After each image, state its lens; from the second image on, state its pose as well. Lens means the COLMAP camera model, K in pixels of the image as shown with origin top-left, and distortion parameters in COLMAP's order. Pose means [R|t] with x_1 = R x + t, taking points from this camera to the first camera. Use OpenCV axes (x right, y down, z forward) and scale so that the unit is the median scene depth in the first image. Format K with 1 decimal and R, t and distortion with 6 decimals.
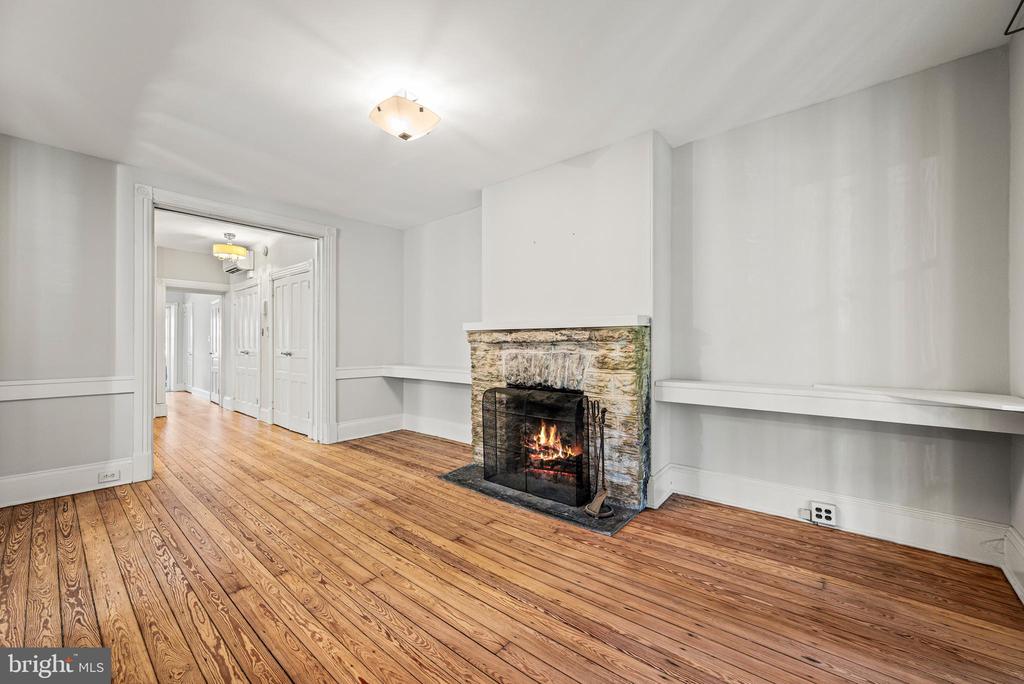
lens RADIAL K [[408.7, 0, 516.1], [0, 408.7, 343.5], [0, 0, 1]] dist [-0.002066, -0.000262]
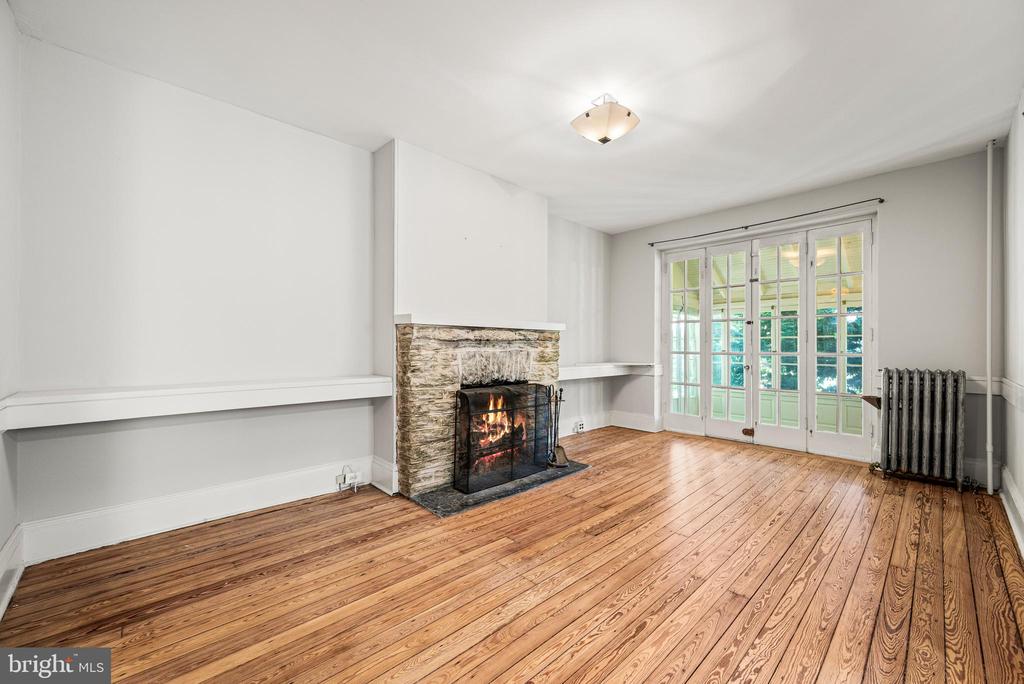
lens RADIAL K [[408.7, 0, 520.5], [0, 408.7, 347.4], [0, 0, 1]] dist [-0.002066, -0.000262]
pose [[0.089646, -0.003290, 0.995968, -1.064109], [-0.004002, 0.999985, 0.003664, 0.011198], [-0.995966, -0.004315, 0.089632, 0.903288]]
